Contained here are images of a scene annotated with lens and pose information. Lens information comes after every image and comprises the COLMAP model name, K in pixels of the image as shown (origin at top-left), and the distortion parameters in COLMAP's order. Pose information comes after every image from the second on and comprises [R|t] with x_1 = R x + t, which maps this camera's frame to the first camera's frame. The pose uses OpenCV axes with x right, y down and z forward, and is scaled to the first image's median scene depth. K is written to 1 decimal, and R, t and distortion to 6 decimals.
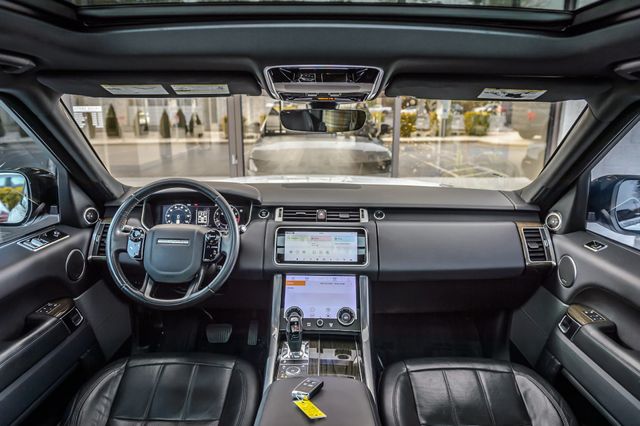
lens RADIAL K [[422.4, 0, 320.0], [0, 422.4, 213.0], [0, 0, 1]] dist [-0.001760, -0.001901]
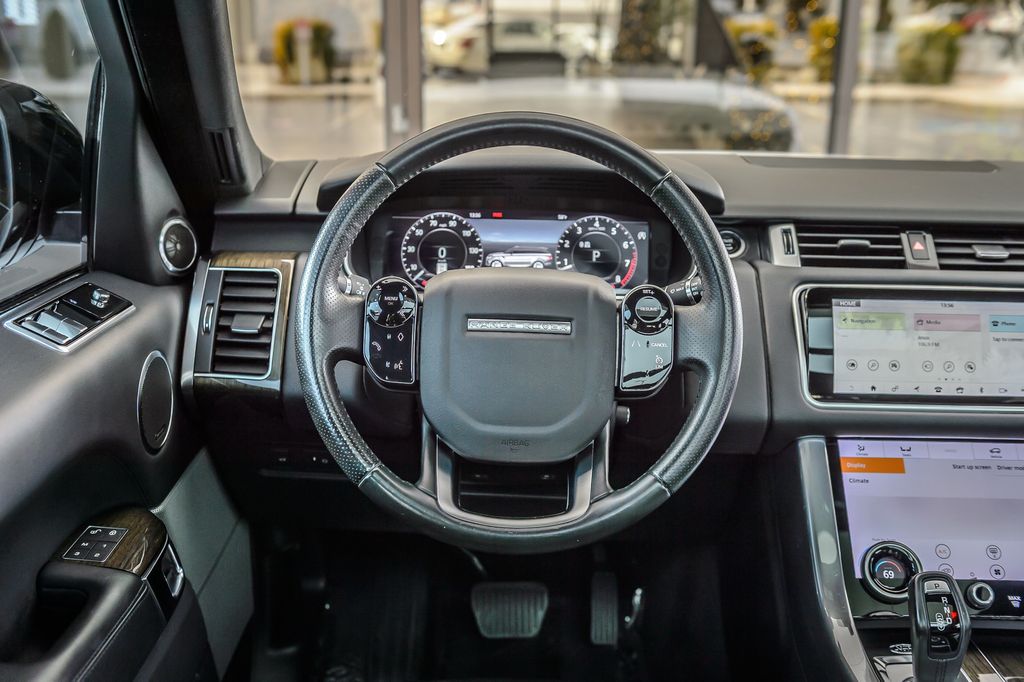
lens RADIAL K [[1066.5, 0, 512.0], [0, 1066.5, 341.0], [0, 0, 1]] dist [-0.011709, 0.004341]
pose [[0.999934, 0.007865, 0.008360, -0.322871], [-0.008312, 0.998464, 0.054781, 0.034144], [-0.007916, -0.054847, 0.998463, 0.225332]]
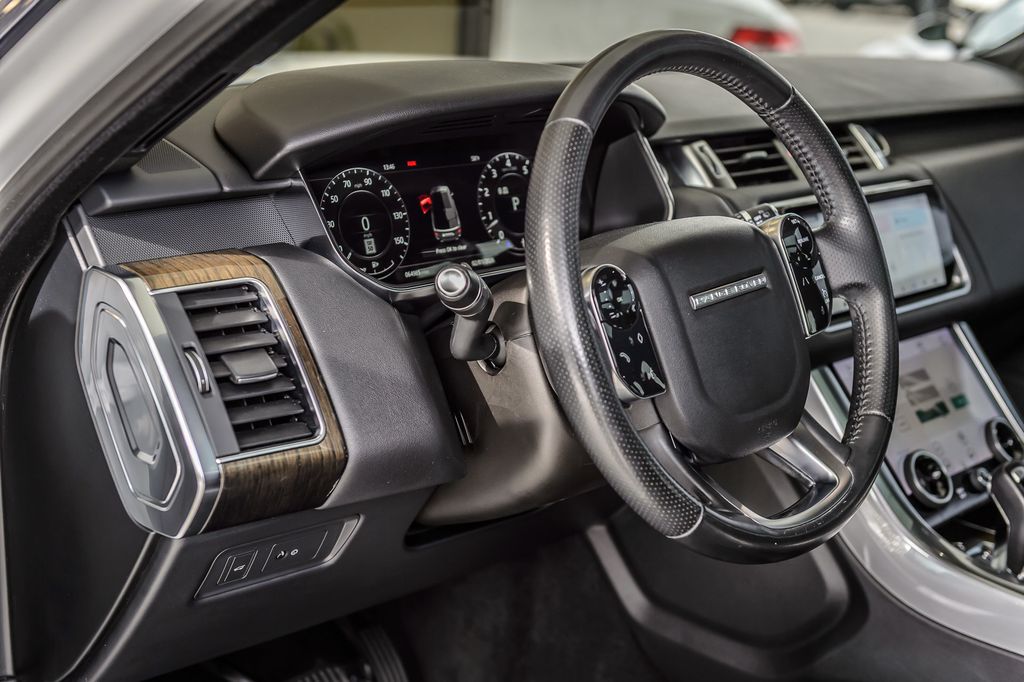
lens RADIAL K [[1463.3, 0, 512.0], [0, 1463.3, 341.0], [0, 0, 1]] dist [-0.018004, -0.016983]
pose [[0.687353, -0.171087, 0.705886, -0.933884], [0.118975, 0.985256, 0.122947, -0.017721], [-0.716513, -0.000525, 0.697574, 0.452477]]
